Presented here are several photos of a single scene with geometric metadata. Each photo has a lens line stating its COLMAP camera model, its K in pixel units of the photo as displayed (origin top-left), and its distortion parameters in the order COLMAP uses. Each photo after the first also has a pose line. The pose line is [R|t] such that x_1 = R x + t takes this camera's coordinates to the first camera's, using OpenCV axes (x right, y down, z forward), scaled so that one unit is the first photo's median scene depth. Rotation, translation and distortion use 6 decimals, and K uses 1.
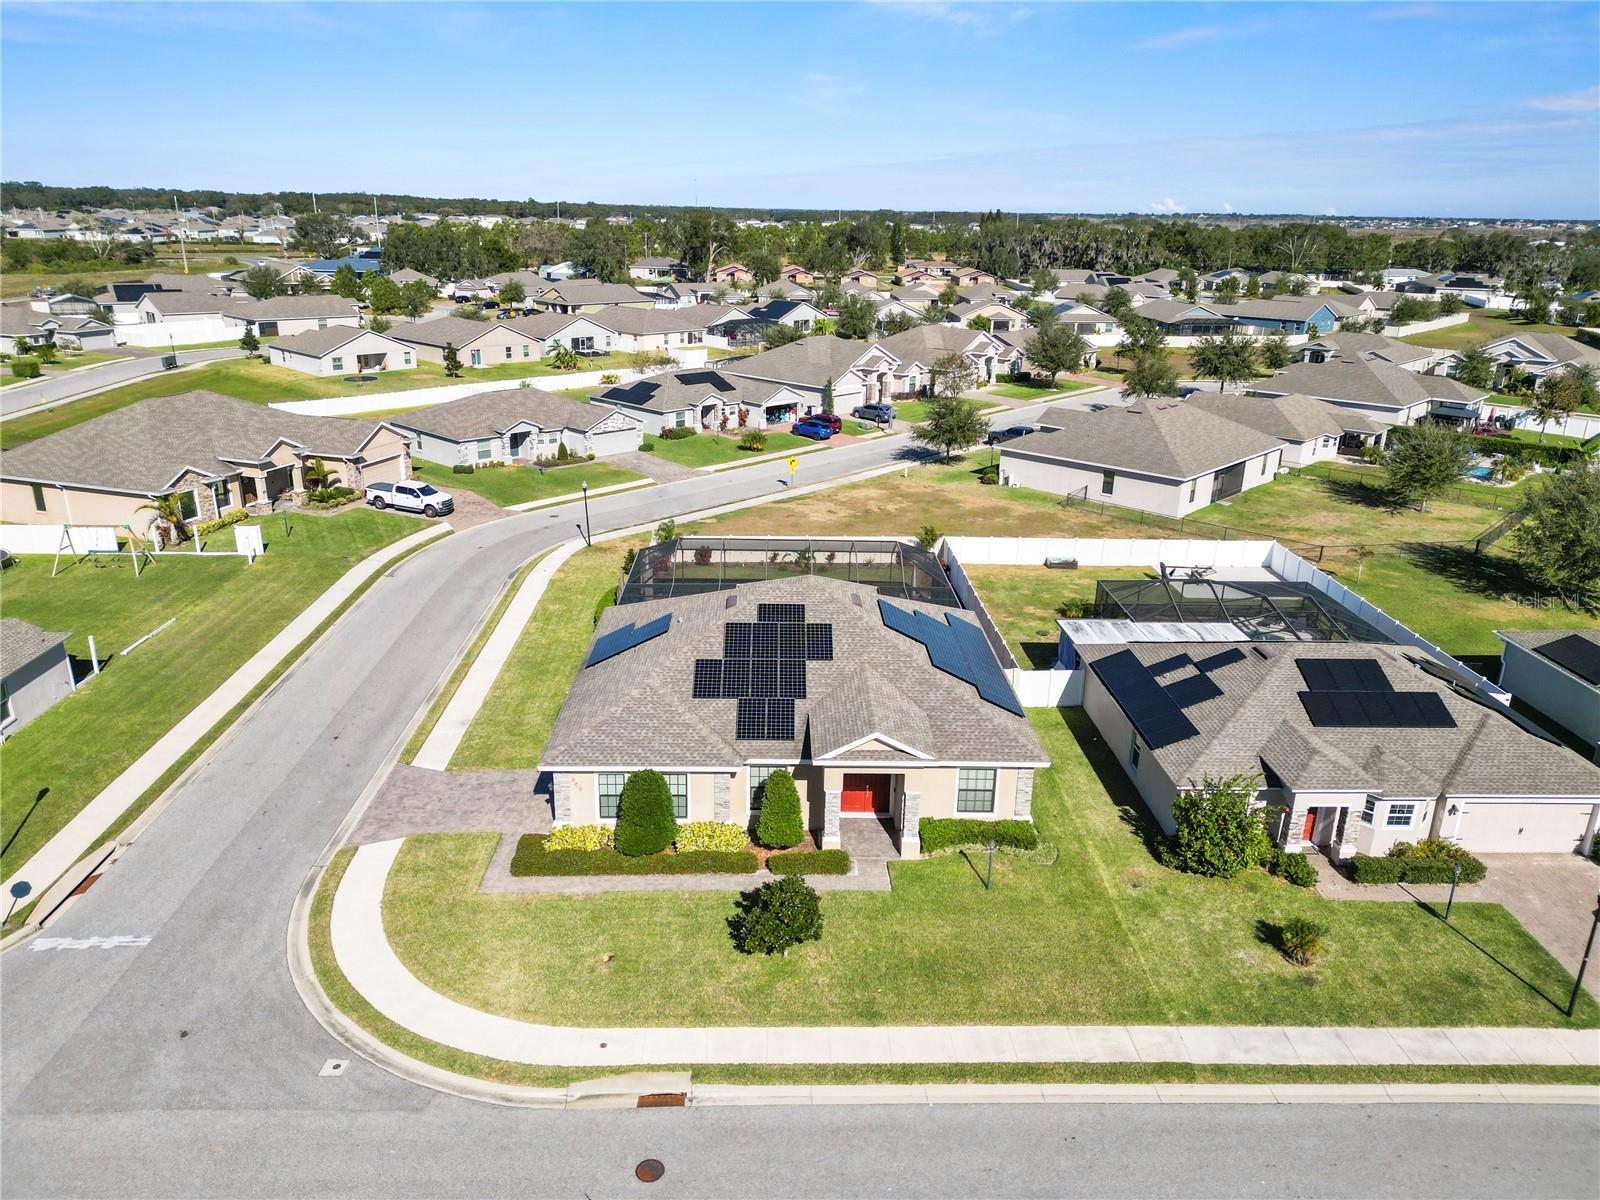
lens RADIAL K [[1113.6, 0, 798.7], [0, 1113.6, 604.5], [0, 0, 1]] dist [0.081359, -0.079849]
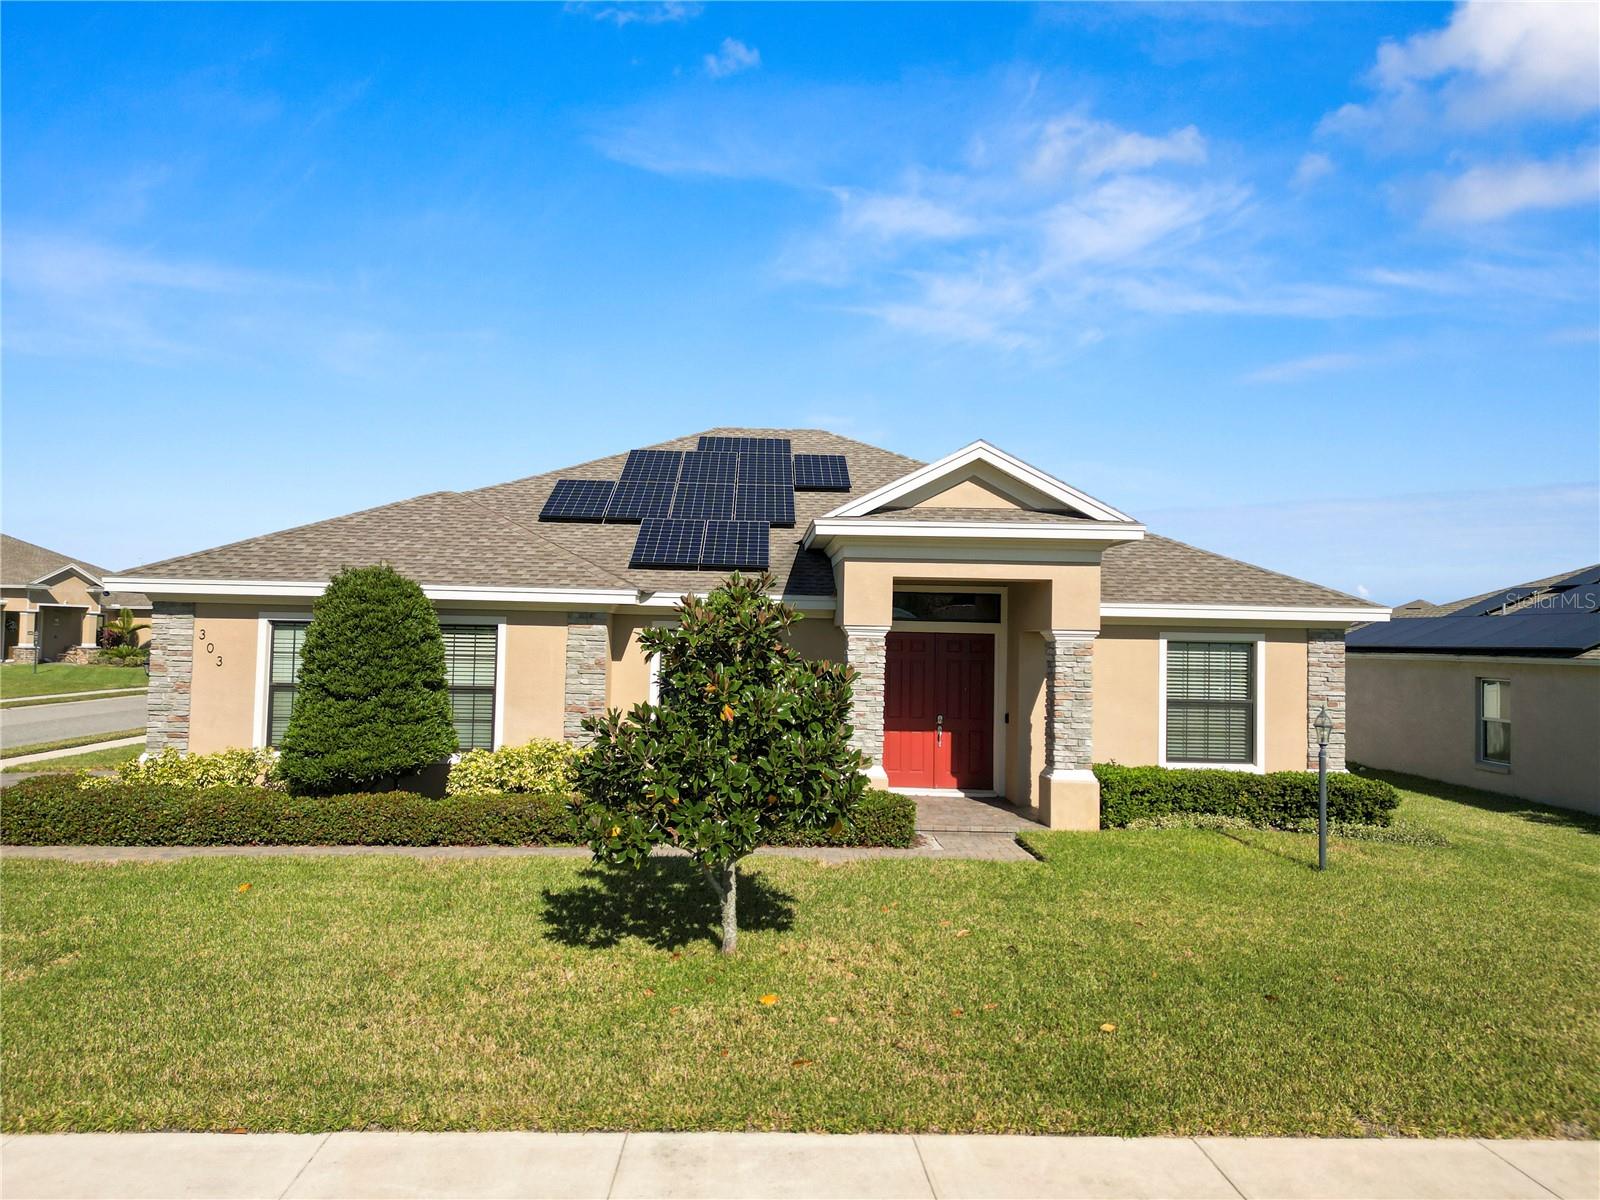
lens RADIAL K [[1116.9, 0, 797.5], [0, 1116.9, 605.0], [0, 0, 1]] dist [0.070733, -0.064409]
pose [[0.999835, 0.002899, 0.017918, -0.000248], [0.003791, 0.932052, -0.362304, 0.281298], [-0.017751, 0.362312, 0.931888, 0.599896]]
